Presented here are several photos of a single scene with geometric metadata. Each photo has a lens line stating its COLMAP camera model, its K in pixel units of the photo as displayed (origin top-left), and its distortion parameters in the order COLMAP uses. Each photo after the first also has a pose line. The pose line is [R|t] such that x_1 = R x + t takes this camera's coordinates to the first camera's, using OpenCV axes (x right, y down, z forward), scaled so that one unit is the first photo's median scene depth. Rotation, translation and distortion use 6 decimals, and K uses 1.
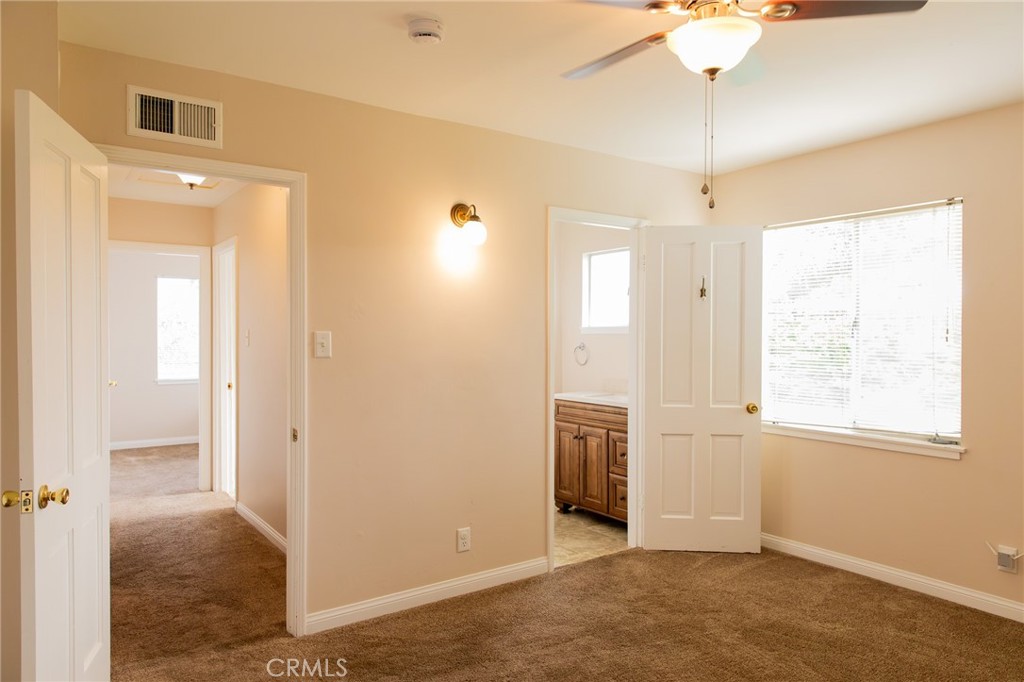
lens RADIAL K [[680.7, 0, 511.9], [0, 680.7, 344.9], [0, 0, 1]] dist [0.014508, -0.002937]
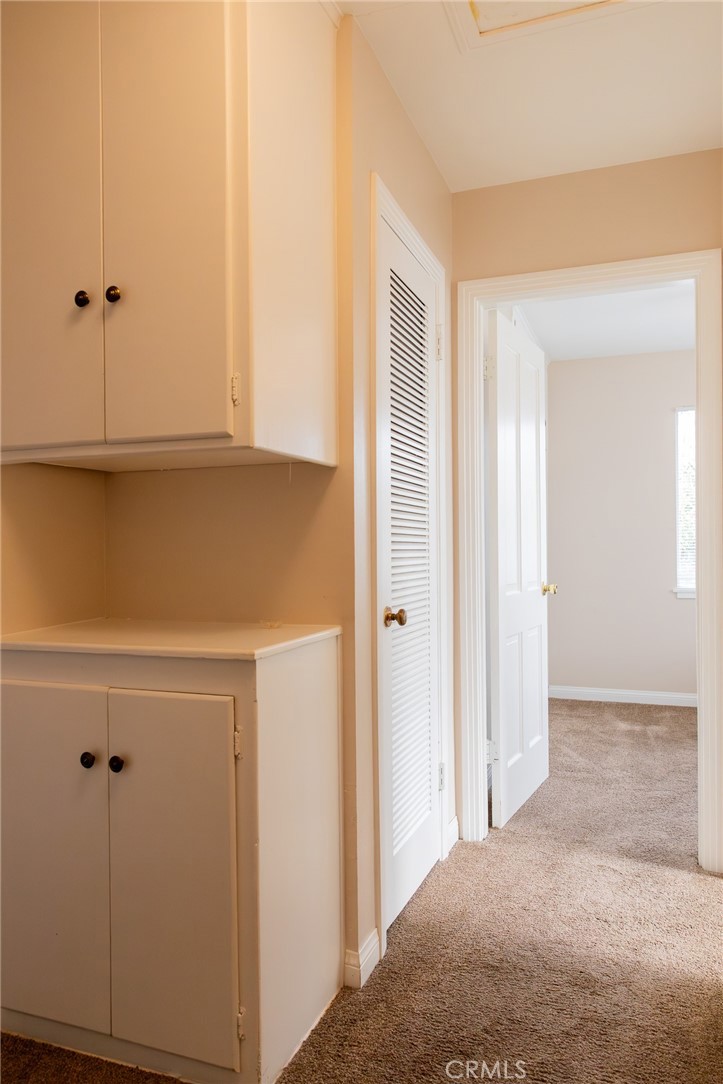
lens RADIAL K [[720.6, 0, 361.5], [0, 720.6, 542.0], [0, 0, 1]] dist [0.014508, -0.002937]
pose [[0.543281, -0.013261, -0.839446, -0.199614], [-0.007948, 0.999749, -0.020937, 0.033682], [0.839513, 0.018047, 0.543039, 0.580368]]
